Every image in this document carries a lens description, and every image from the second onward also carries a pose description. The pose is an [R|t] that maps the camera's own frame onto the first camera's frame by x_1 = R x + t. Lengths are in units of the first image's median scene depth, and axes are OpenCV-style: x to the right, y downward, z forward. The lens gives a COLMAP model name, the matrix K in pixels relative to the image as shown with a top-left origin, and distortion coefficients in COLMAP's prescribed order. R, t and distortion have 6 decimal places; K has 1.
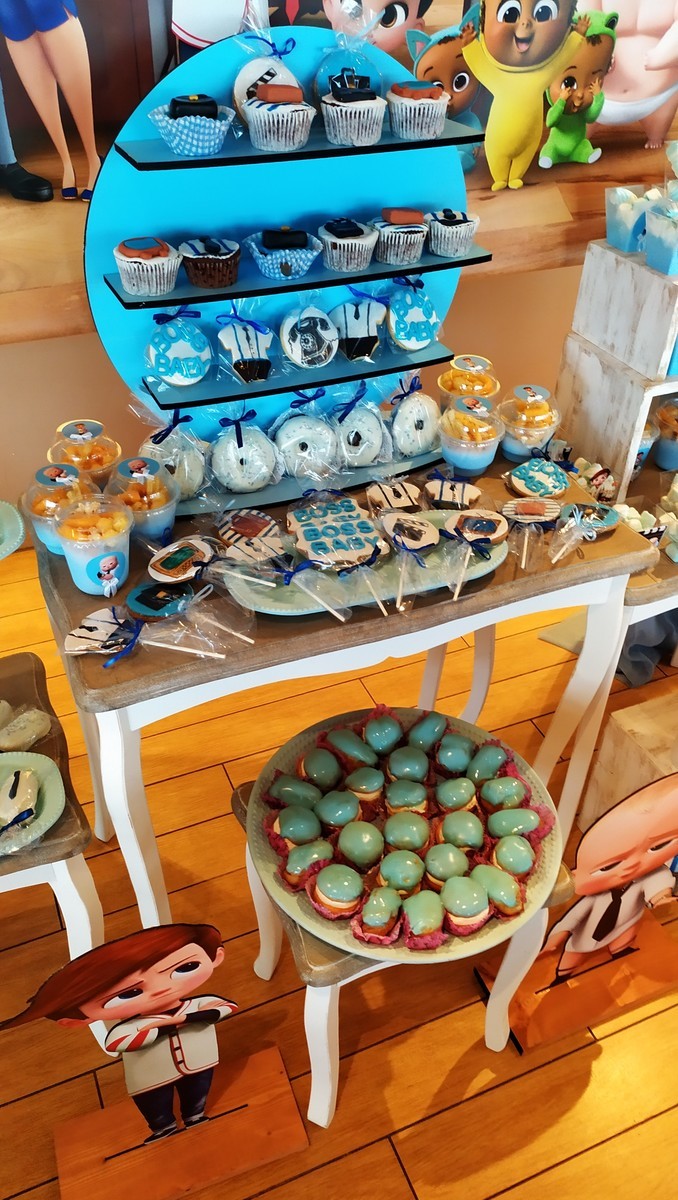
lens RADIAL K [[931.8, 0, 336.0], [0, 931.8, 625.7], [0, 0, 1]] dist [0.024544, -0.021017]
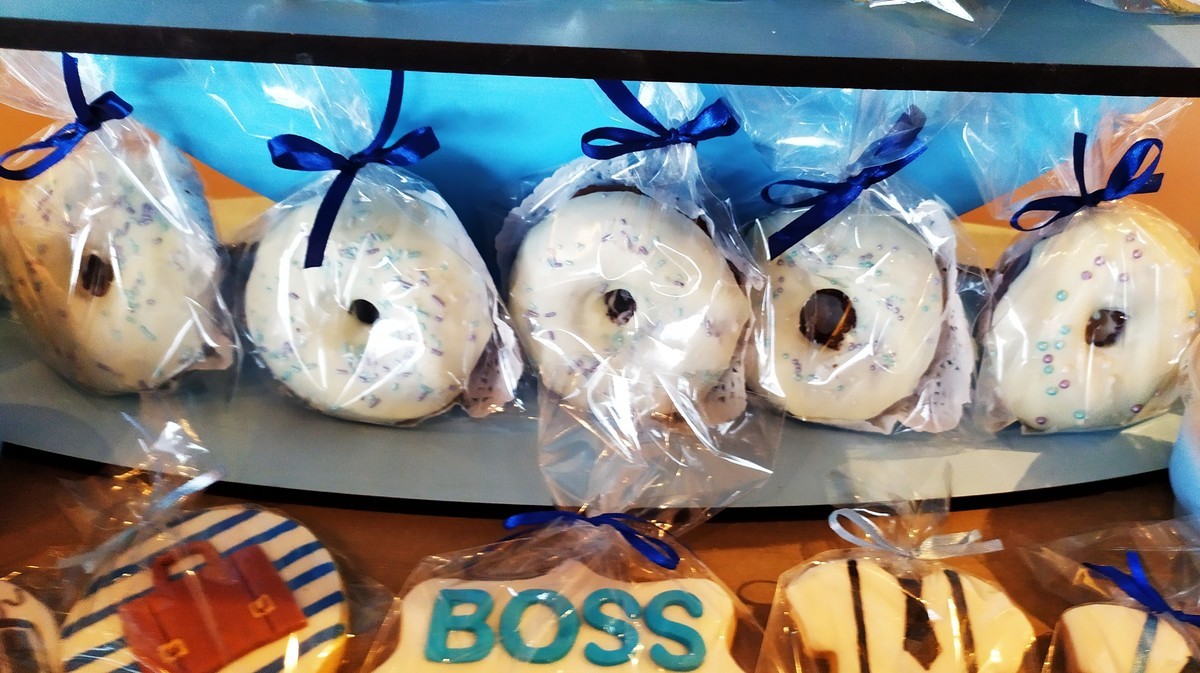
lens RADIAL K [[948.8, 0, 612.2], [0, 948.8, 333.0], [0, 0, 1]] dist [0.006482, -0.017638]
pose [[0.919138, 0.264027, -0.292361, 0.045225], [-0.269015, 0.962842, 0.023787, -0.195764], [0.287778, 0.056786, 0.956012, 0.764000]]
